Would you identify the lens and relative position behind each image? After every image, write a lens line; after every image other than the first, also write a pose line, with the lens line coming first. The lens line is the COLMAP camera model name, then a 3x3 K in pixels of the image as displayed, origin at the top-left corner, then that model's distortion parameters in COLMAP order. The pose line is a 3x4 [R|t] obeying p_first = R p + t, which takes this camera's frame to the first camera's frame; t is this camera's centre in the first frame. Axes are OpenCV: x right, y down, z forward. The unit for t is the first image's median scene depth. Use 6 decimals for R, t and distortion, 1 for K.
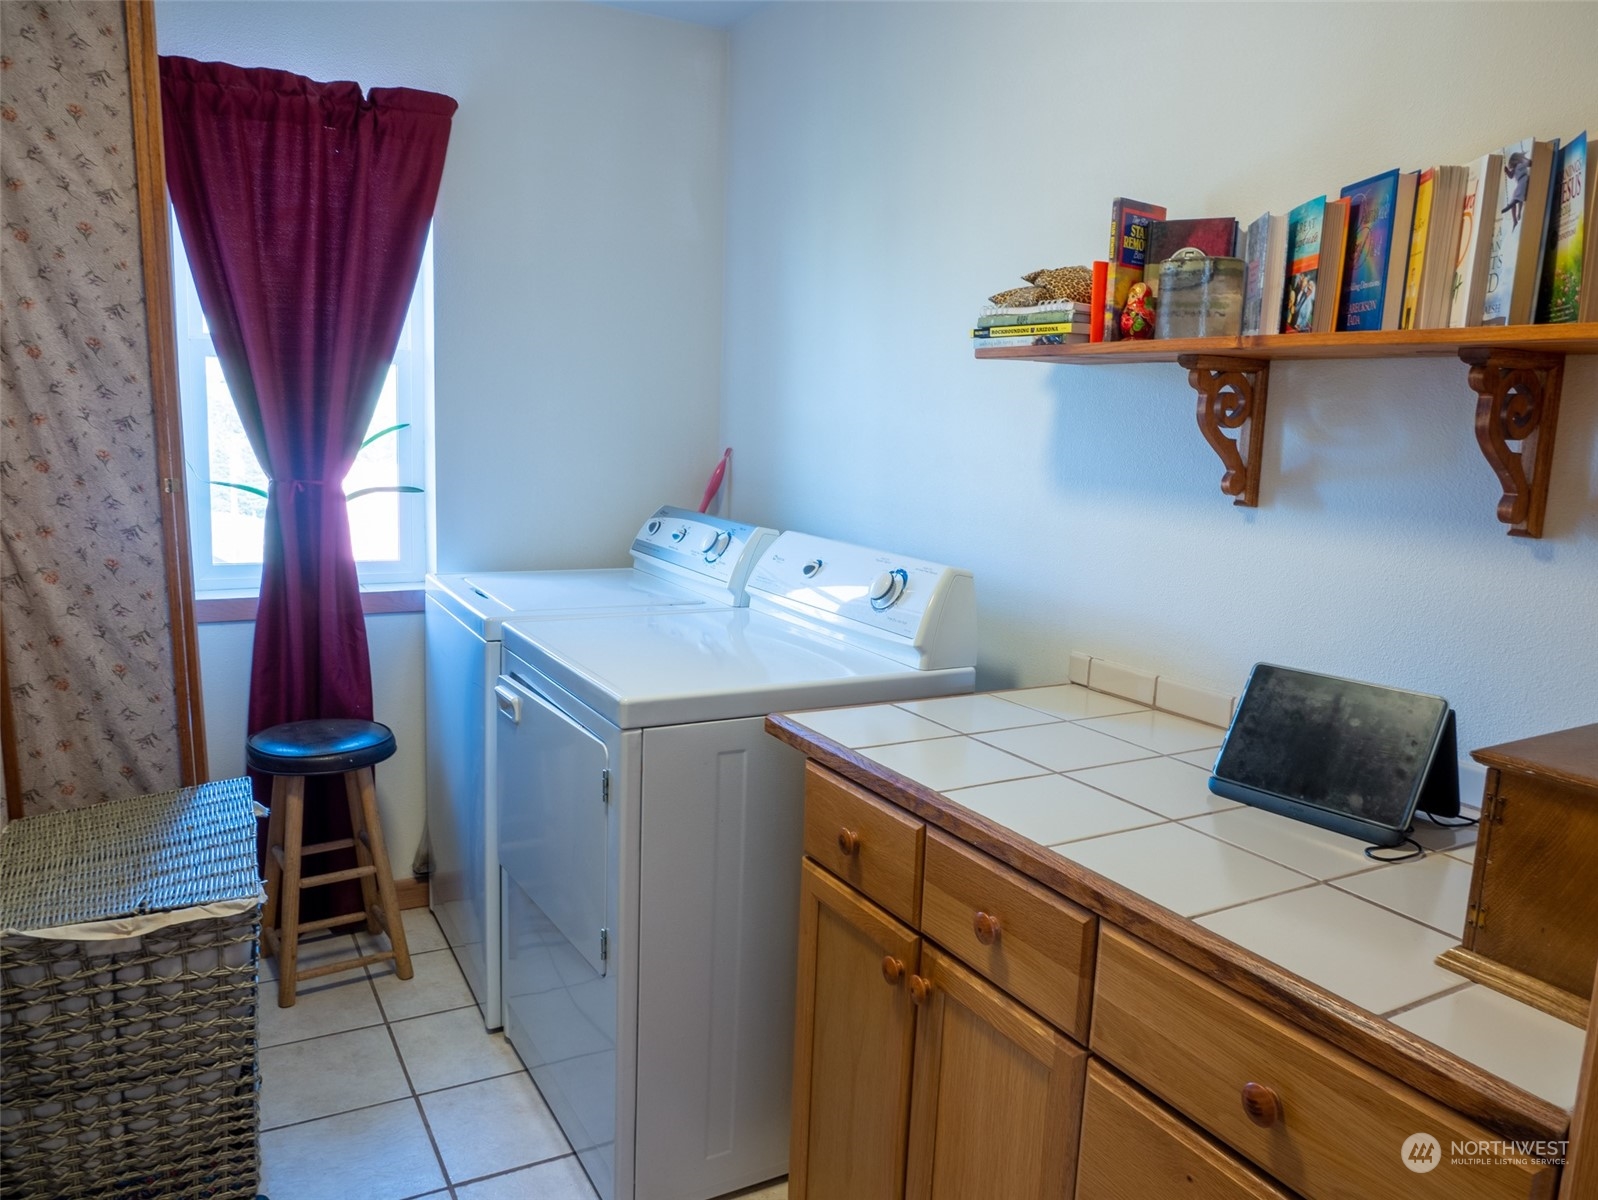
lens RADIAL K [[1138.7, 0, 799.0], [0, 1138.7, 600.0], [0, 0, 1]] dist [-0.029599, 0.001014]
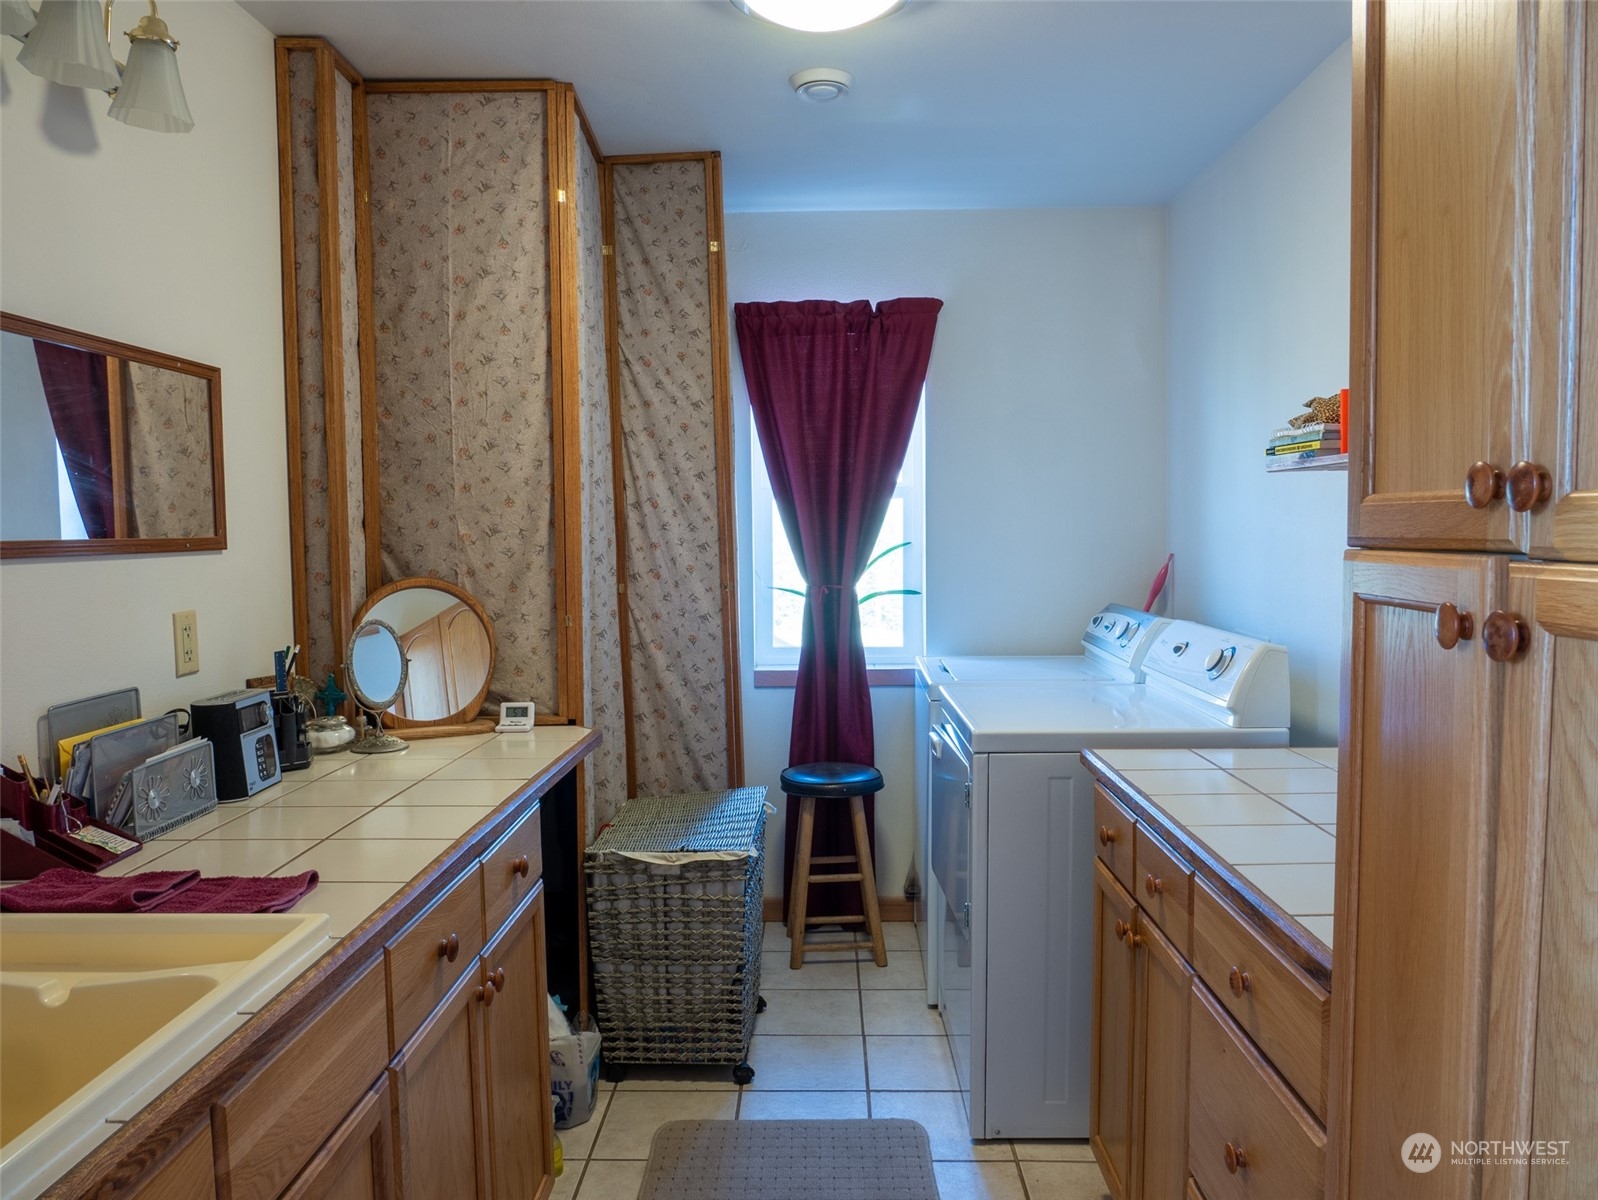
lens RADIAL K [[1142.6, 0, 799.0], [0, 1142.6, 600.0], [0, 0, 1]] dist [-0.057571, 0.000894]
pose [[0.861857, -0.012227, -0.507004, 0.303469], [-0.039930, 0.994970, -0.091871, 0.052988], [0.505577, 0.099424, 0.857034, -0.265622]]
